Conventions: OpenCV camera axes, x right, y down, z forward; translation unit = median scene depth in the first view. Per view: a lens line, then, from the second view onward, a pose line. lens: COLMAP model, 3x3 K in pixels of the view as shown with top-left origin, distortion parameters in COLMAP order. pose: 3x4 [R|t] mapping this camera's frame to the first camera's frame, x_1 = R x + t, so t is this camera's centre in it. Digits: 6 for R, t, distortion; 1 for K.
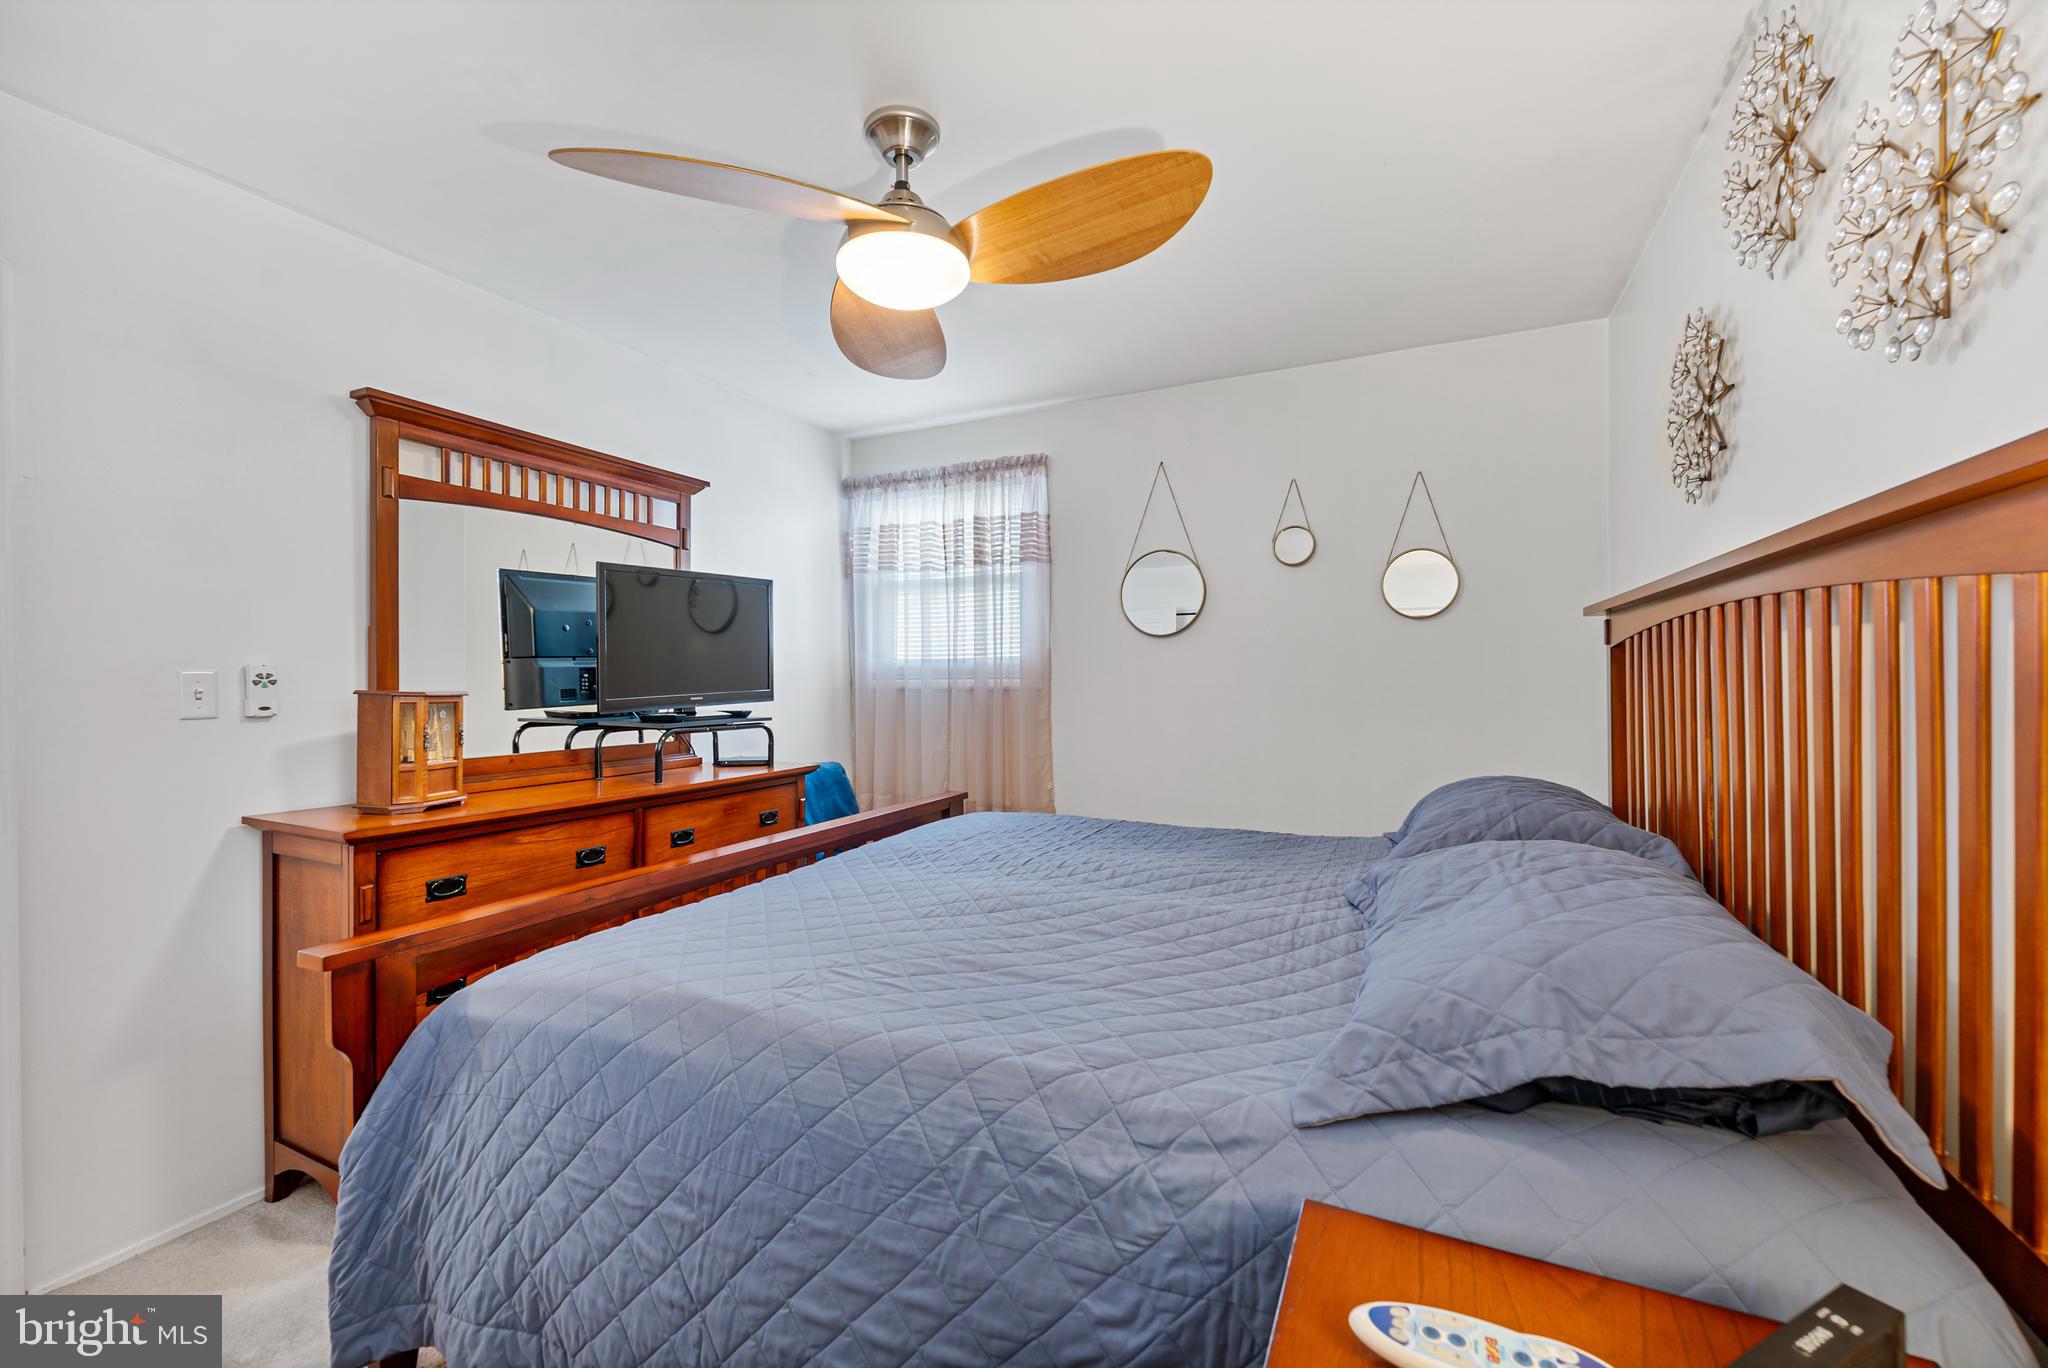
lens RADIAL K [[844.3, 0, 1022.5], [0, 844.3, 686.2], [0, 0, 1]] dist [-0.000732, 0.000742]
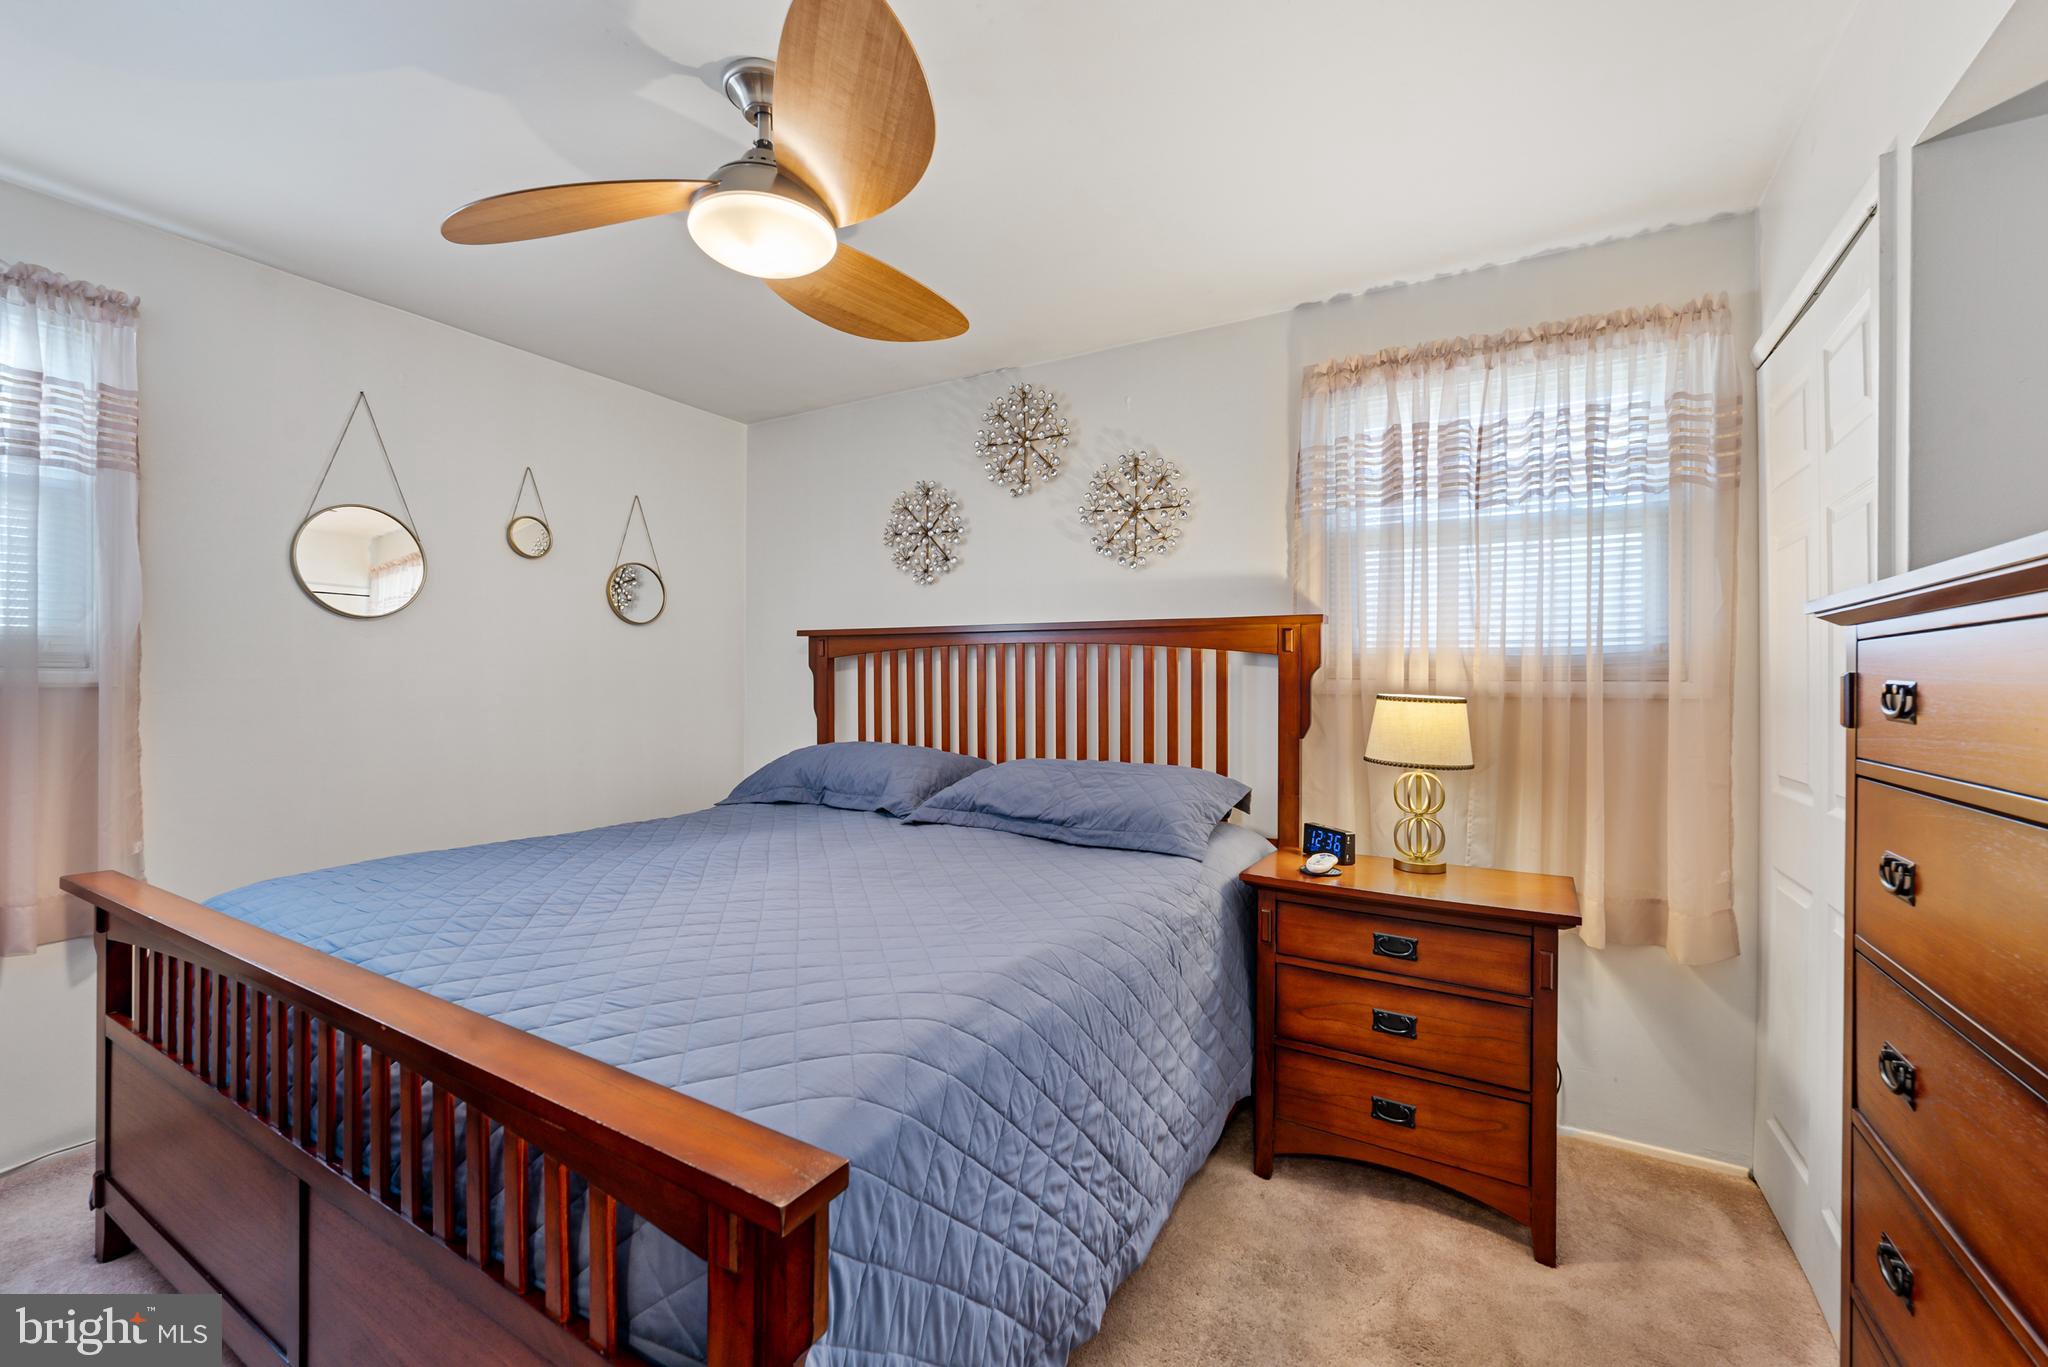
lens RADIAL K [[844.3, 0, 1017.9], [0, 844.3, 684.5], [0, 0, 1]] dist [-0.000732, 0.000742]
pose [[0.084516, 0.000699, 0.996422, -0.521349], [0.001525, 0.999998, -0.000831, 0.002894], [-0.996421, 0.001590, 0.084515, 0.320630]]
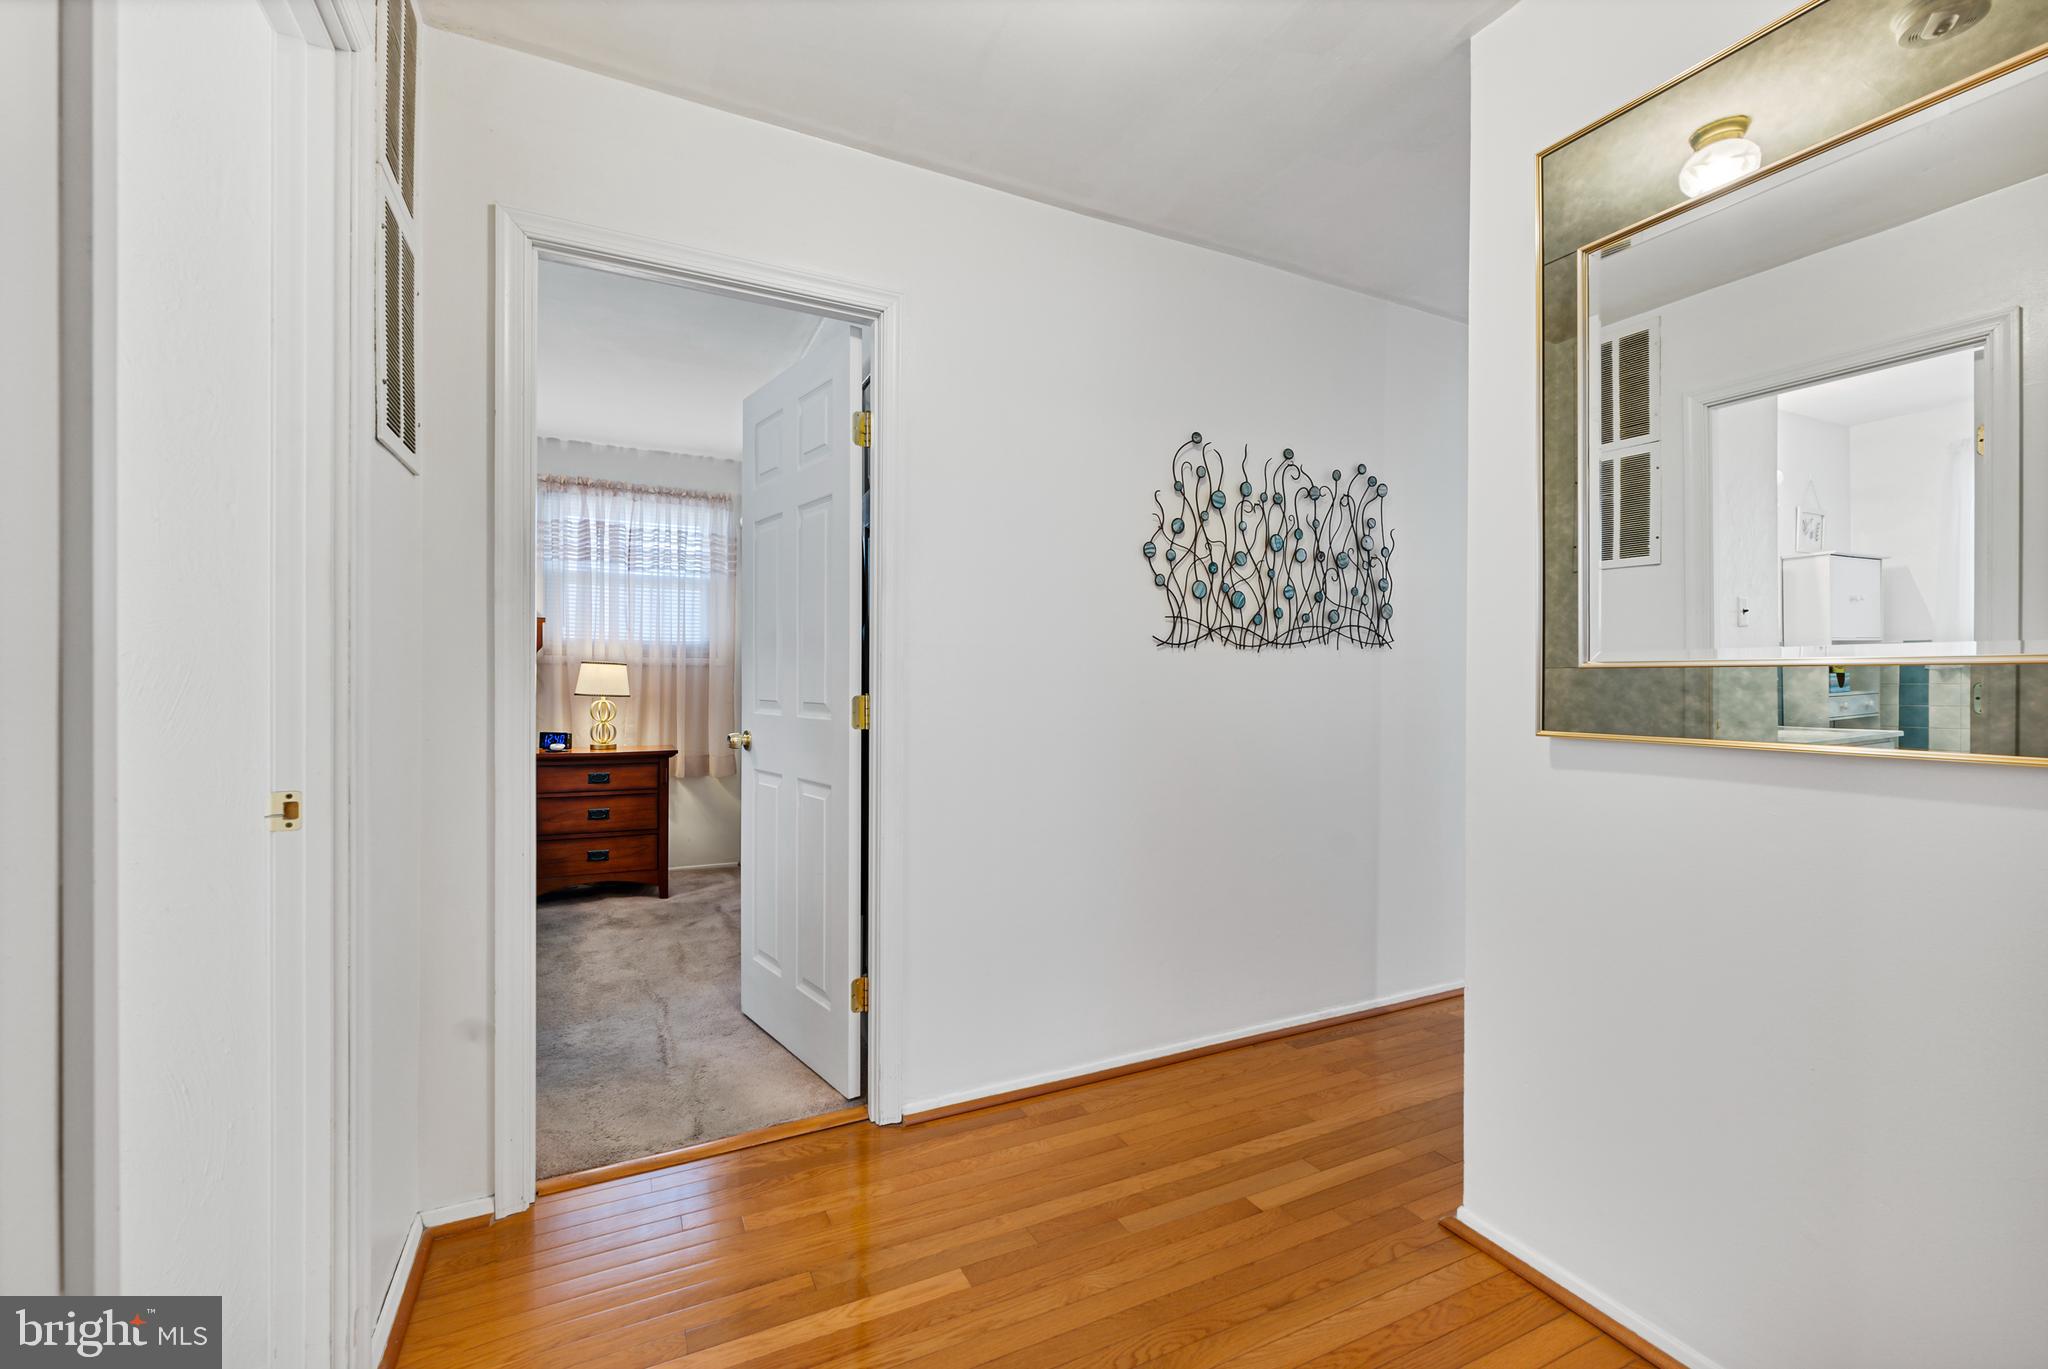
lens RADIAL K [[844.3, 0, 1019.2], [0, 844.3, 685.6], [0, 0, 1]] dist [-0.000732, 0.000742]
pose [[-0.780907, -0.001950, 0.624644, -1.039977], [0.001836, 0.999984, 0.005417, 0.033715], [-0.624644, 0.005377, -0.780891, 0.615394]]
